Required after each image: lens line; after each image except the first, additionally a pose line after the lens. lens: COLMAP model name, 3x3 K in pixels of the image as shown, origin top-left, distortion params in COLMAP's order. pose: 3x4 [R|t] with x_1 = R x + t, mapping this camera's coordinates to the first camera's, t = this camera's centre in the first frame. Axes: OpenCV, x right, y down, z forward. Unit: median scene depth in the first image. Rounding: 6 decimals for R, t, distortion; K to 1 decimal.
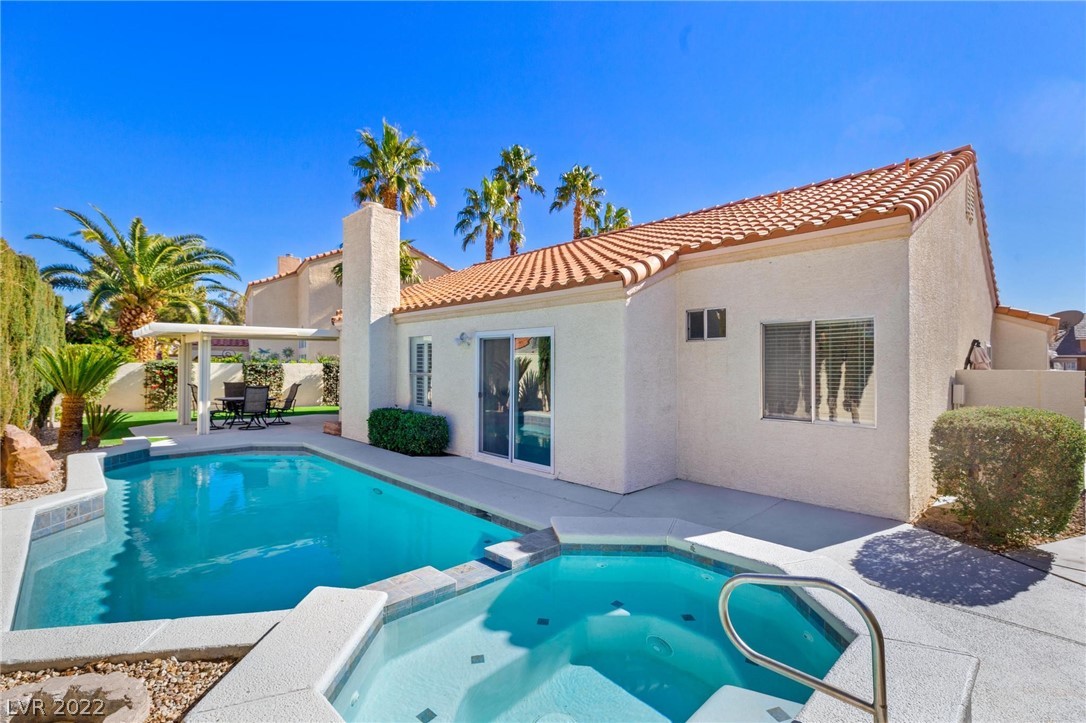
lens RADIAL K [[495.2, 0, 559.7], [0, 495.2, 366.6], [0, 0, 1]] dist [0.003264, -0.000671]
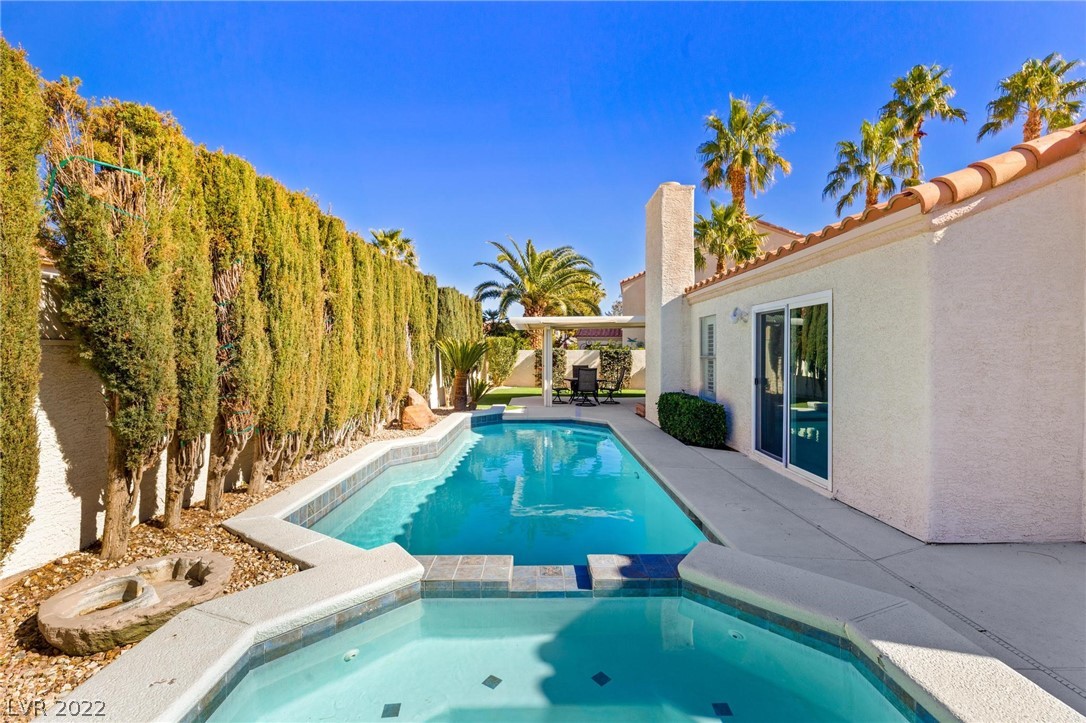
lens RADIAL K [[495.2, 0, 539.7], [0, 495.2, 359.6], [0, 0, 1]] dist [0.003264, -0.000671]
pose [[0.715711, 0.004215, -0.698384, 0.082167], [0.001939, 0.999966, 0.008021, 0.006972], [0.698394, -0.007095, 0.715678, 0.077630]]
